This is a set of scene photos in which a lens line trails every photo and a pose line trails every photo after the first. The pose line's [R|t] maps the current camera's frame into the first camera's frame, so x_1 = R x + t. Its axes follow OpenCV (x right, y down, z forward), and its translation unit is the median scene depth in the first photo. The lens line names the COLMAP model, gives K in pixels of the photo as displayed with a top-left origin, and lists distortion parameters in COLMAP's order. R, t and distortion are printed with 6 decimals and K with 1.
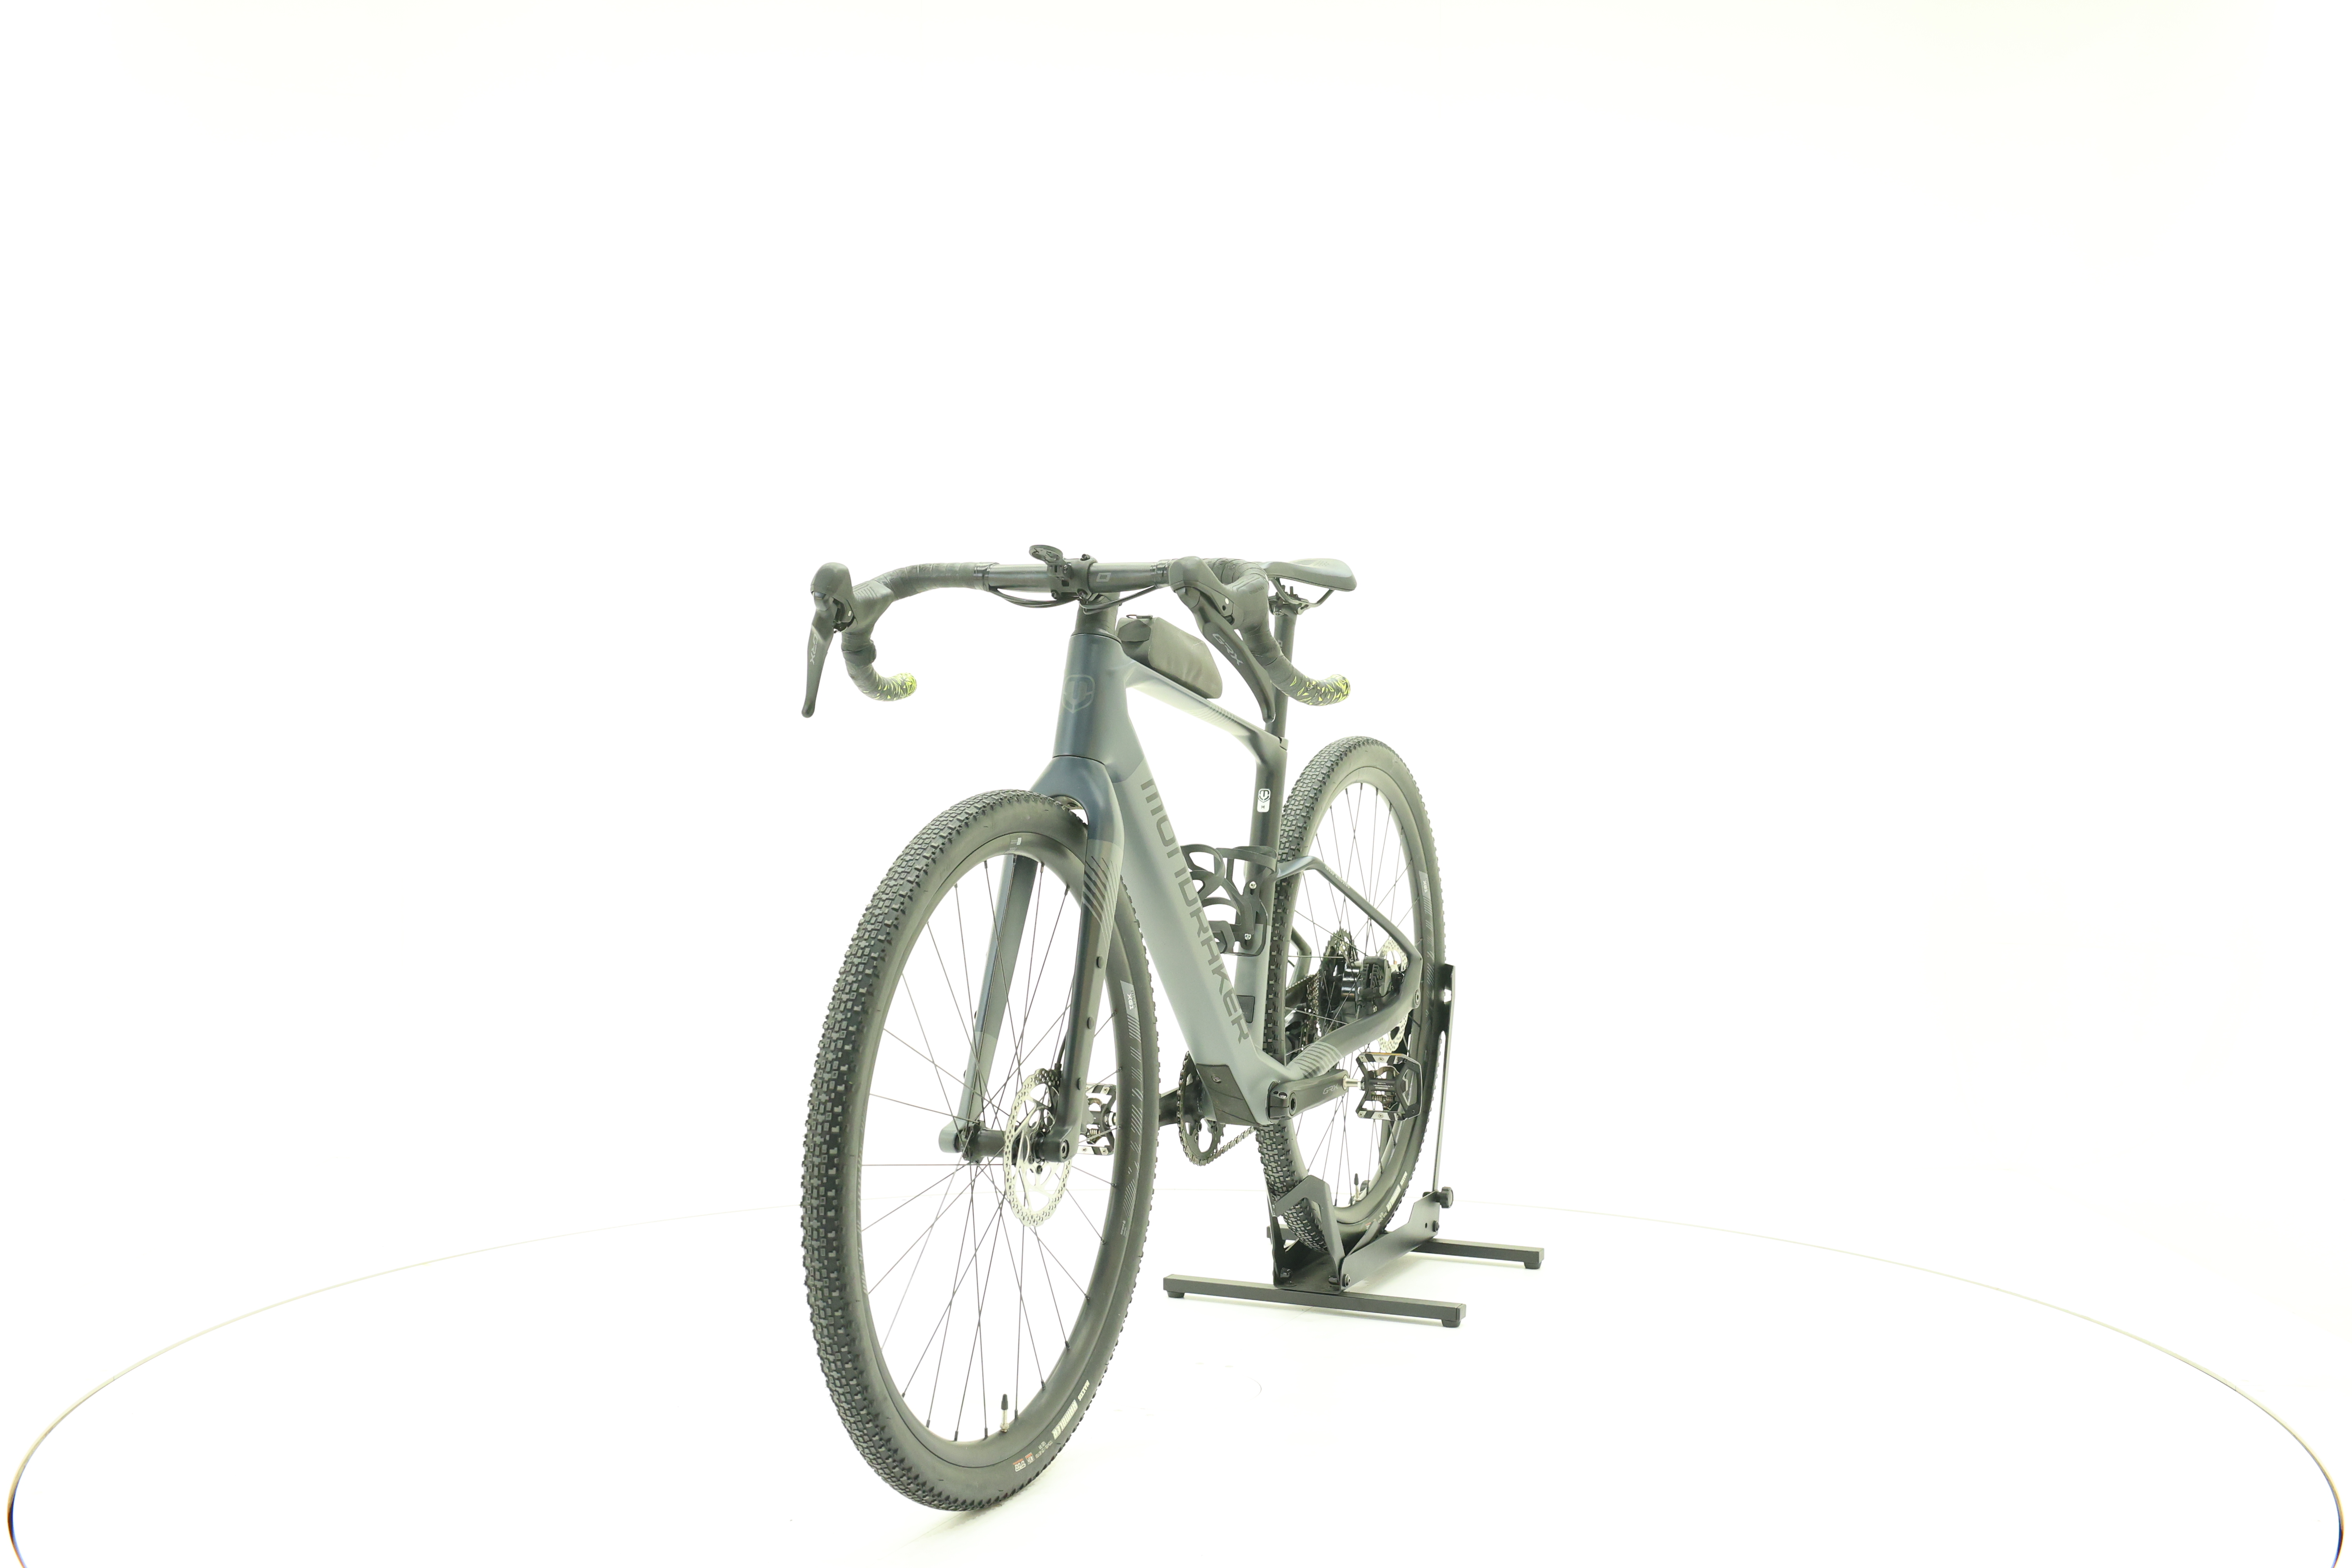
lens RADIAL K [[2535.5, 0, 1169.9], [0, 2535.5, 789.0], [0, 0, 1]] dist [0.002425, 0.000000]
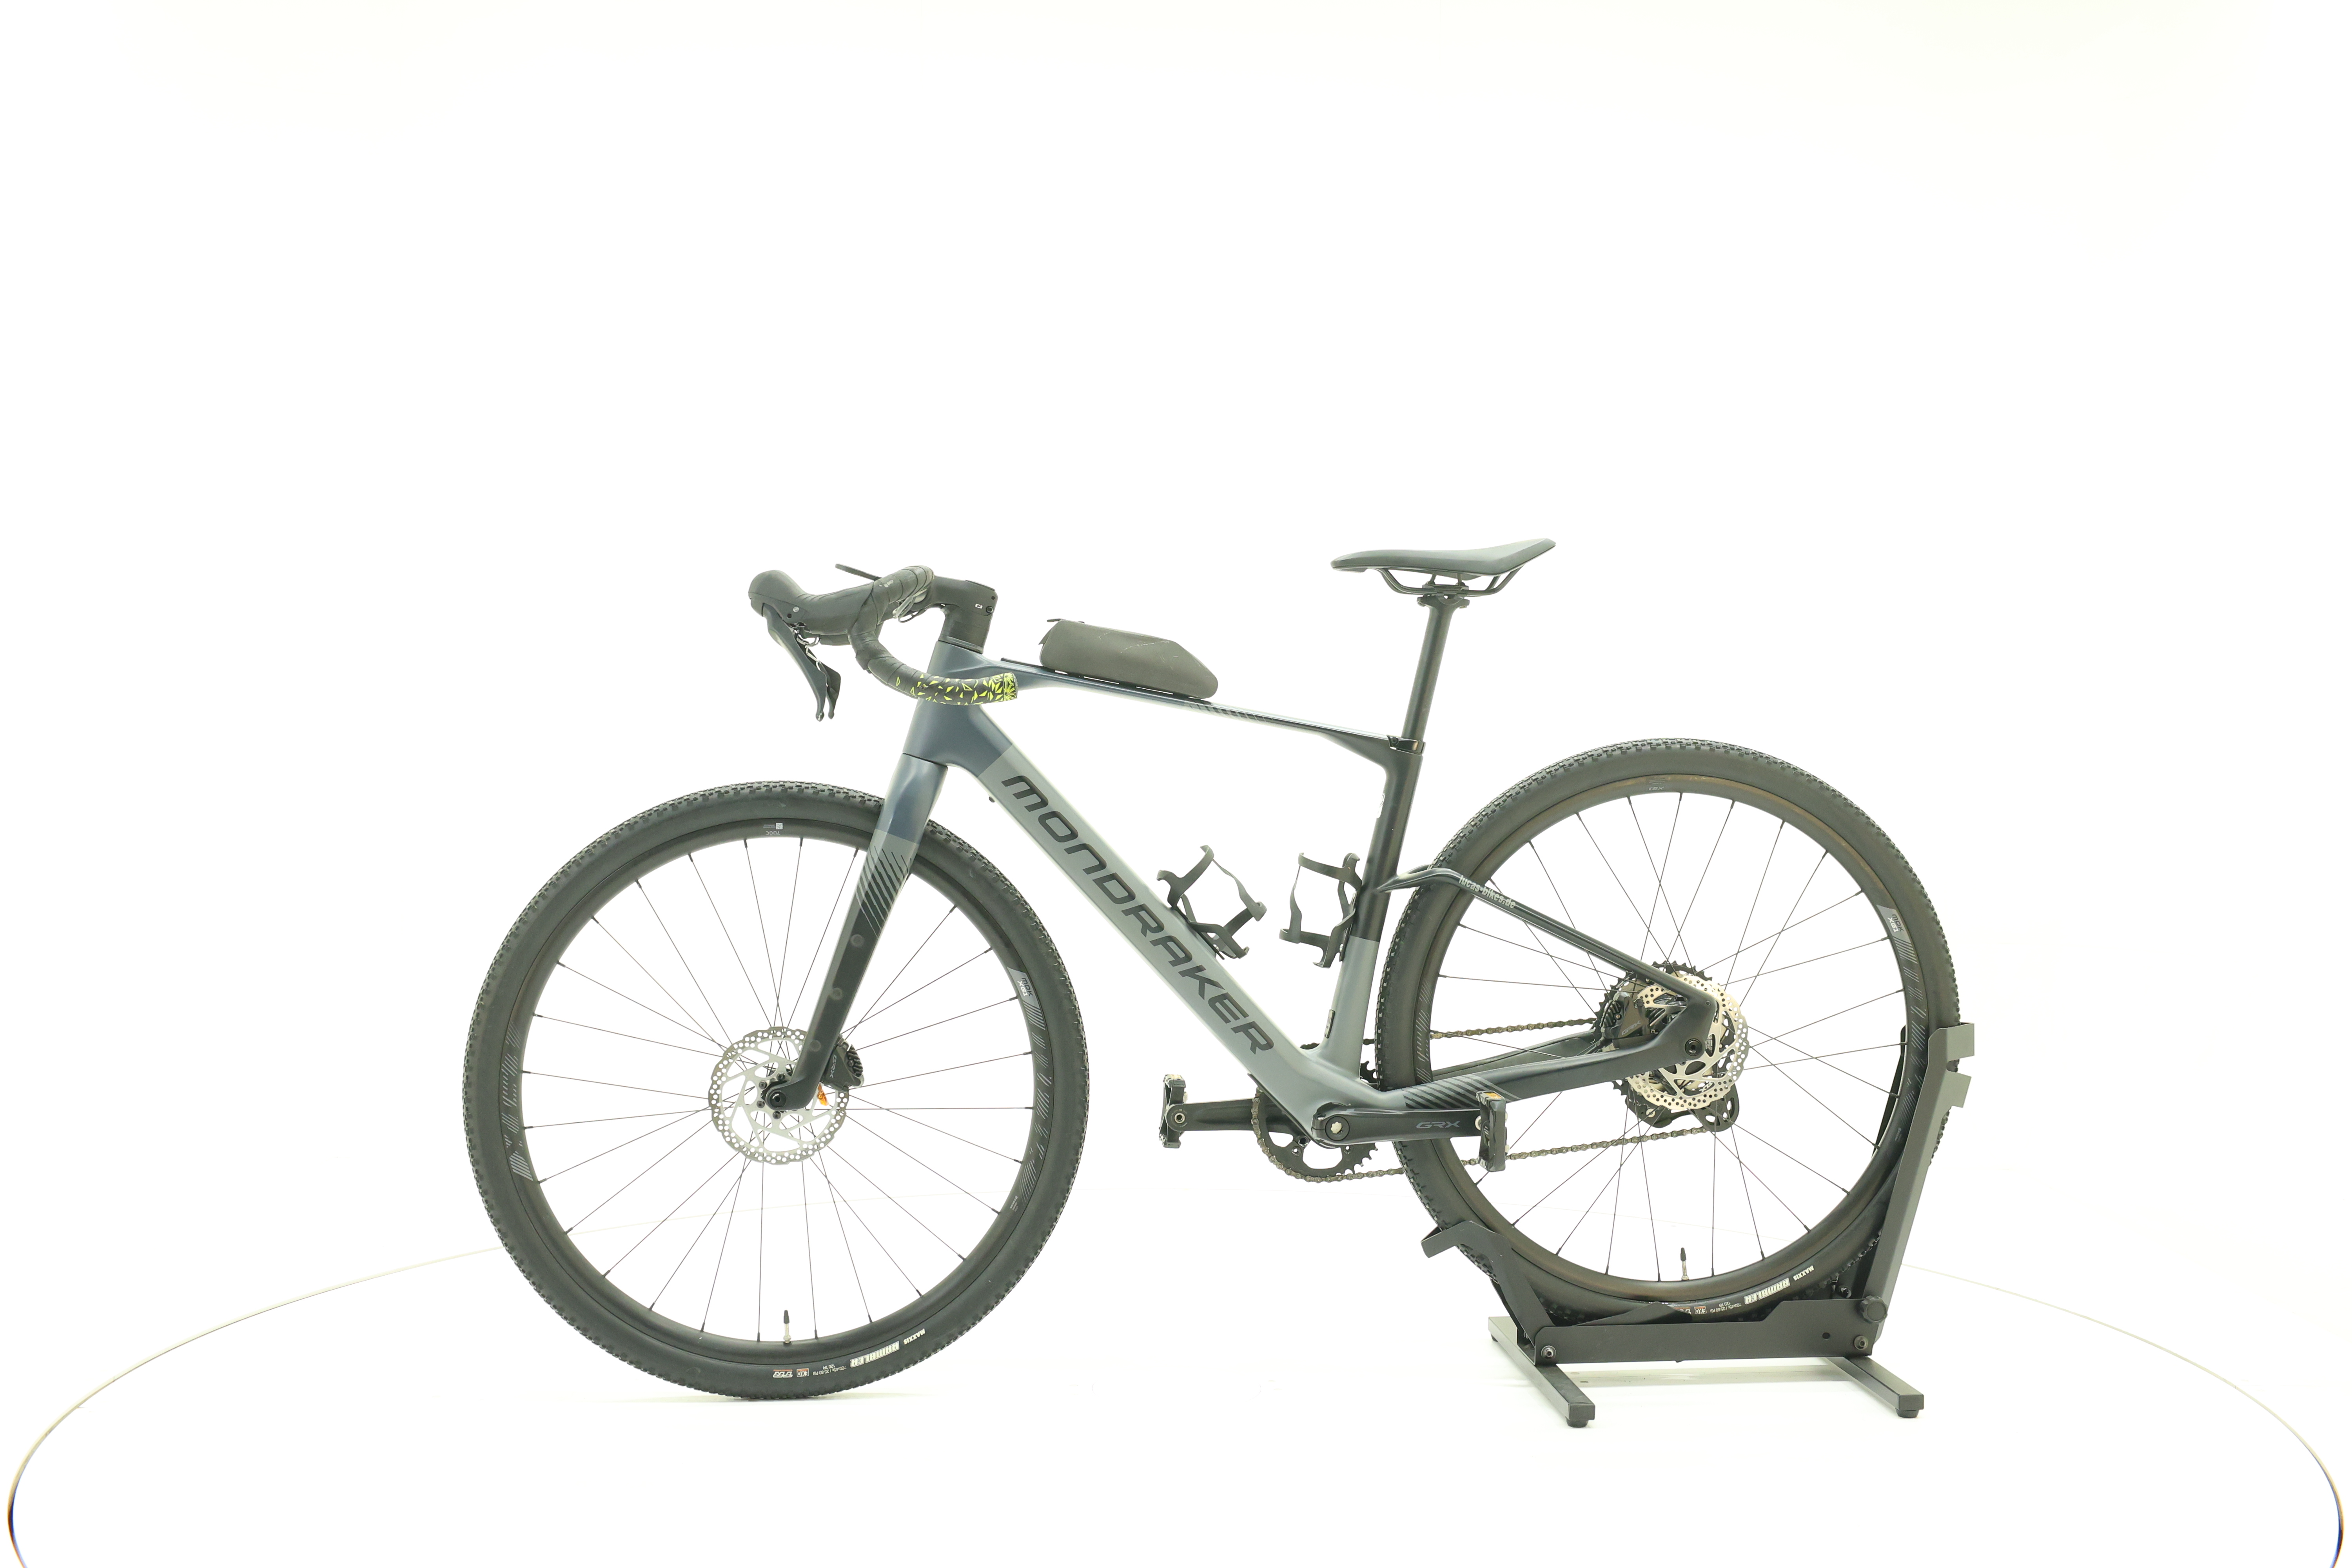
lens RADIAL K [[2535.5, 0, 1183.6], [0, 2535.5, 779.8], [0, 0, 1]] dist [0.002425, 0.000000]
pose [[0.496616, 0.014927, -0.867842, 0.942122], [-0.023753, 0.999711, 0.003602, -0.007931], [0.867645, 0.018825, 0.496827, 0.543478]]
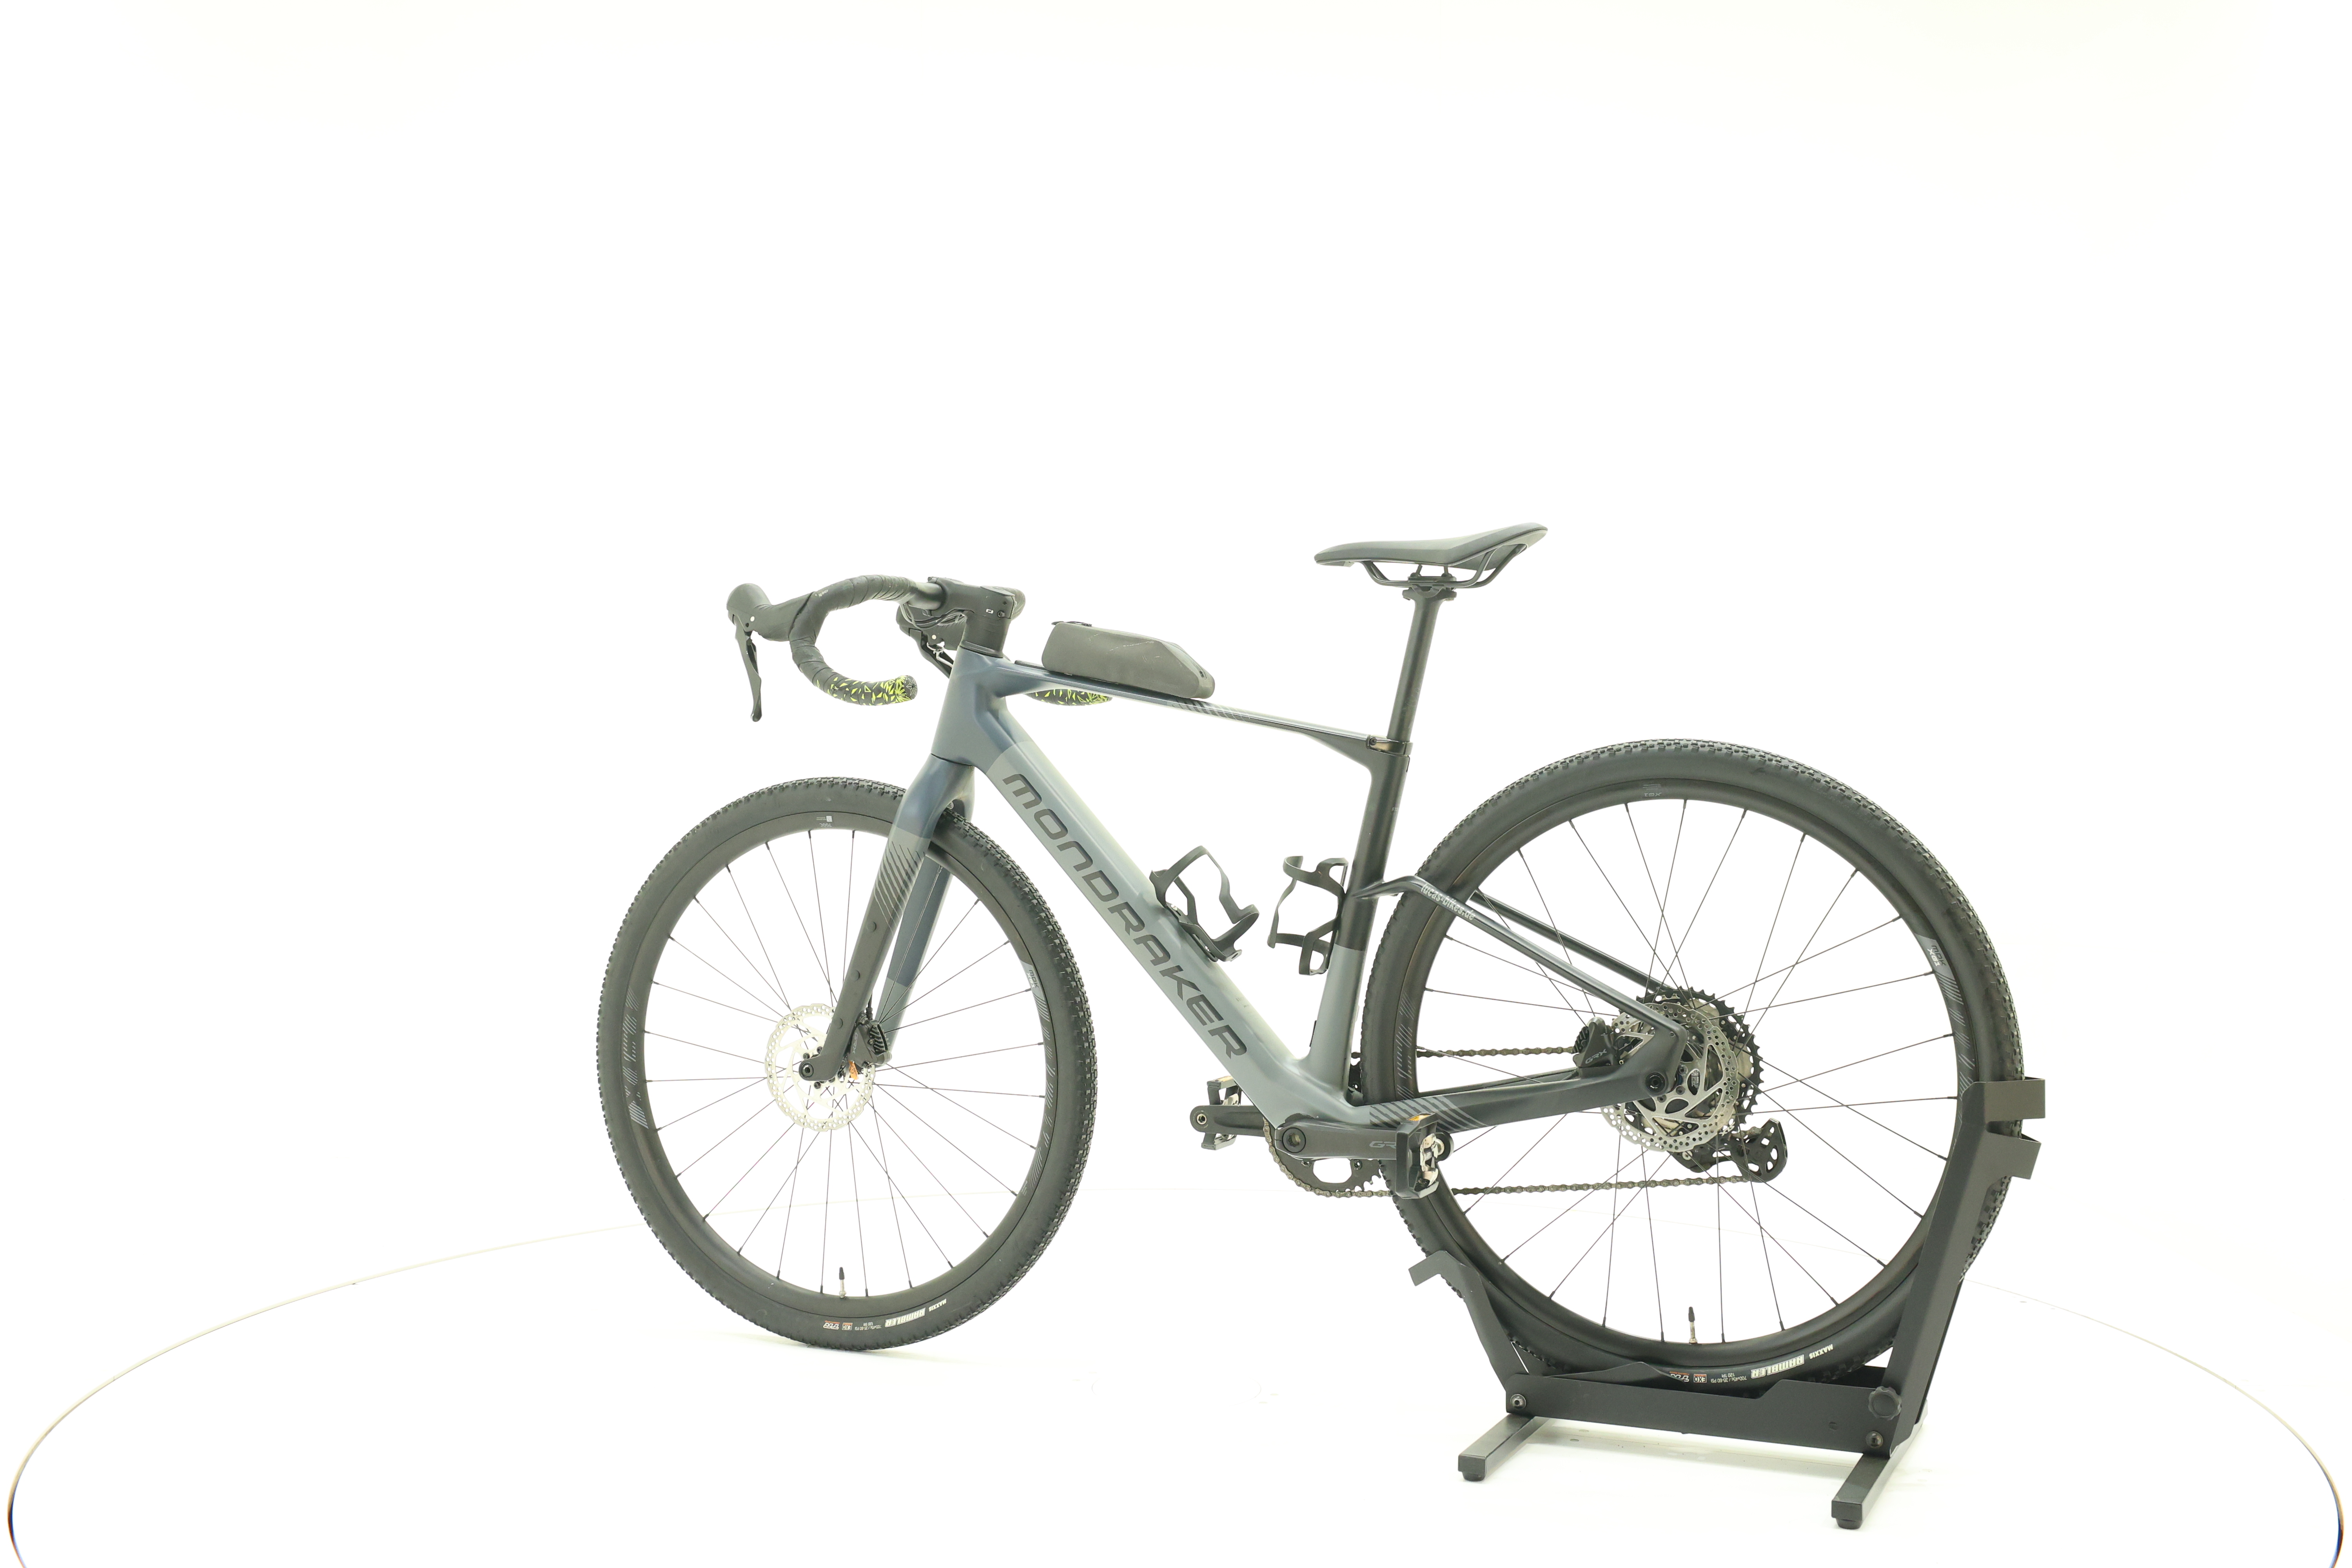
lens RADIAL K [[2535.5, 0, 1174.0], [0, 2535.5, 777.5], [0, 0, 1]] dist [0.002425, 0.000000]
pose [[-0.008825, 0.013654, -0.999868, 1.083939], [-0.029310, 0.999474, 0.013908, -0.019903], [0.999531, 0.029429, -0.008420, 1.085318]]
